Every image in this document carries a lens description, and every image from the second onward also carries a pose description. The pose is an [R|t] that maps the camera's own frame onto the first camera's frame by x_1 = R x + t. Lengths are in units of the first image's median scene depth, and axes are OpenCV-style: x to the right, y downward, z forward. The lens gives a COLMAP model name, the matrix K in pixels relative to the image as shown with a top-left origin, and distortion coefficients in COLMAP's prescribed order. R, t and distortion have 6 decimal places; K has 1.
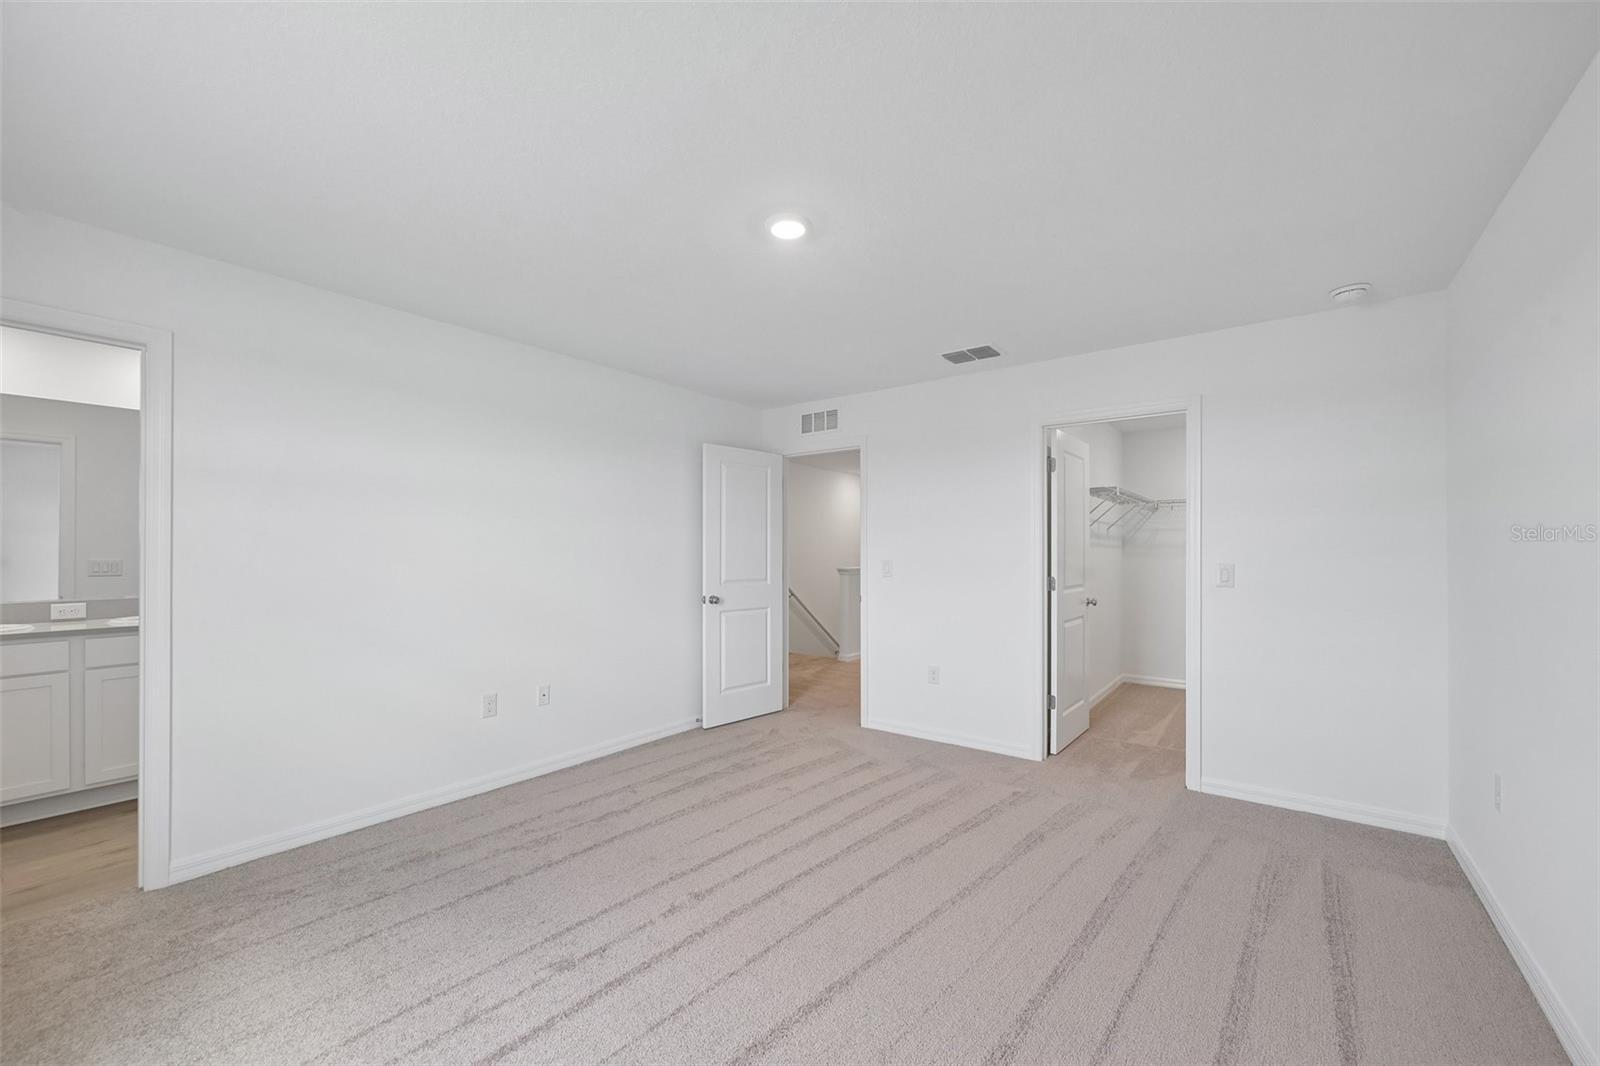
lens RADIAL K [[643.7, 0, 802.1], [0, 643.7, 548.3], [0, 0, 1]] dist [0.006230, -0.000466]
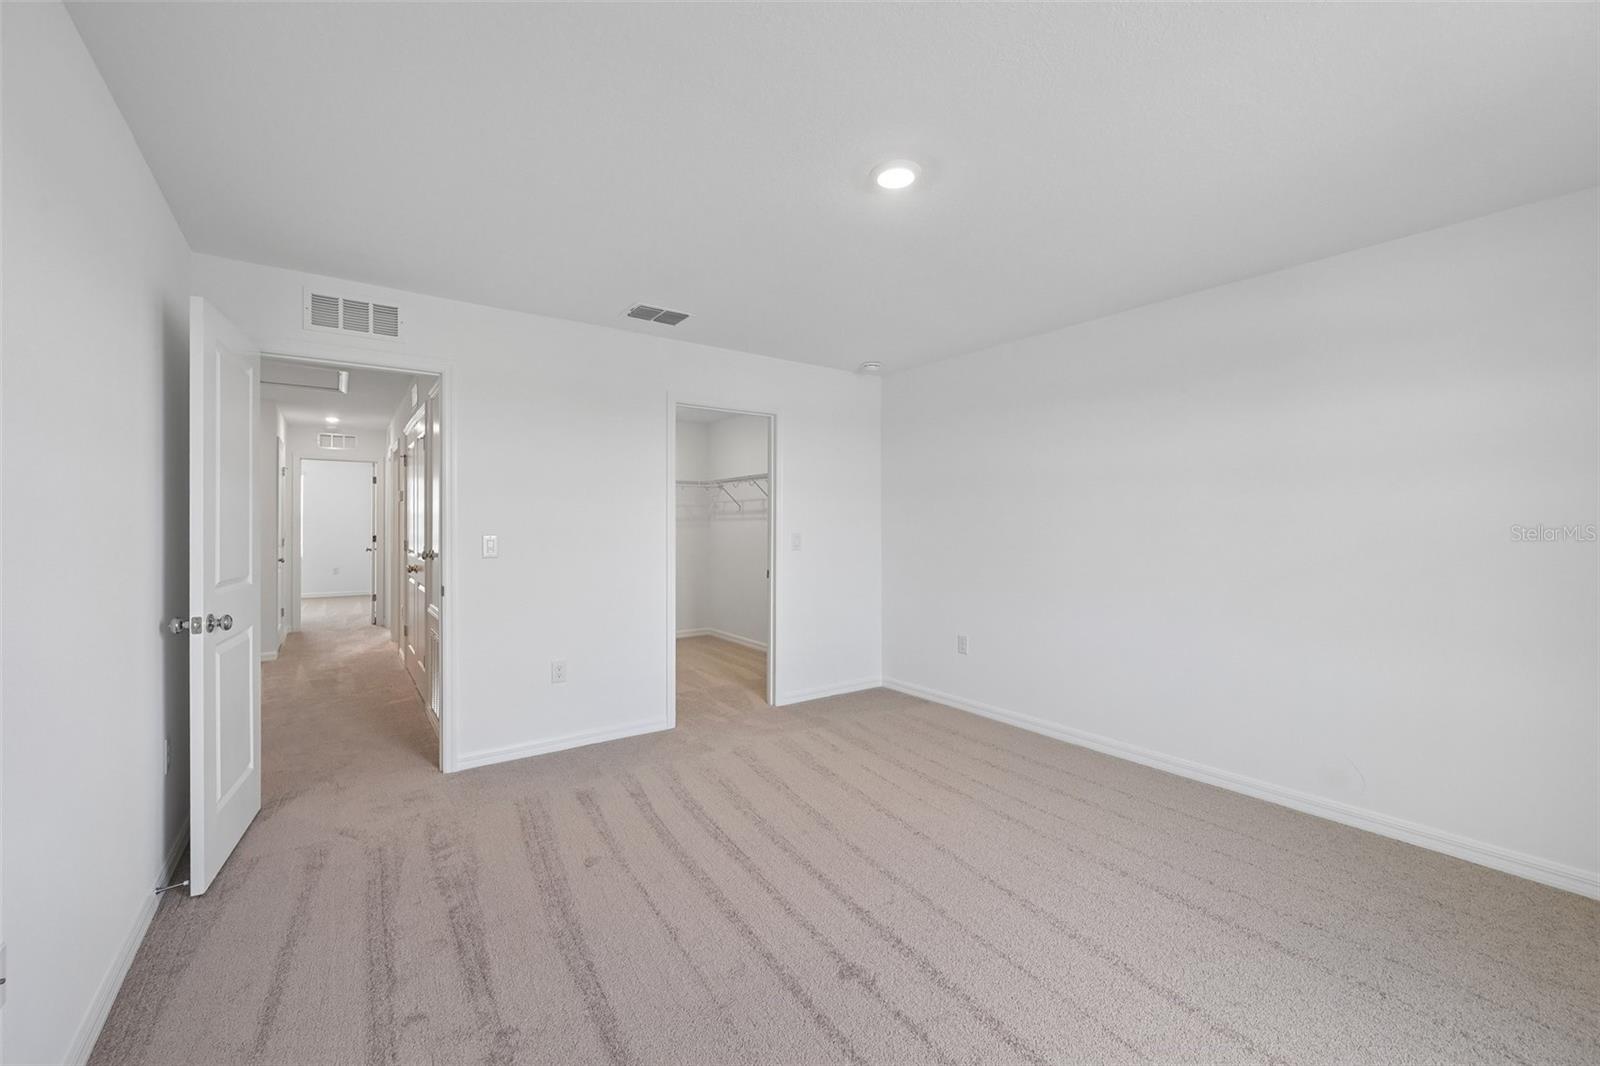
lens RADIAL K [[643.7, 0, 802.8], [0, 643.7, 518.8], [0, 0, 1]] dist [0.006230, -0.000466]
pose [[0.286463, 0.012686, 0.958007, -0.581249], [-0.001418, 0.999917, -0.012817, 0.010399], [-0.958090, 0.002313, 0.286457, 0.528307]]
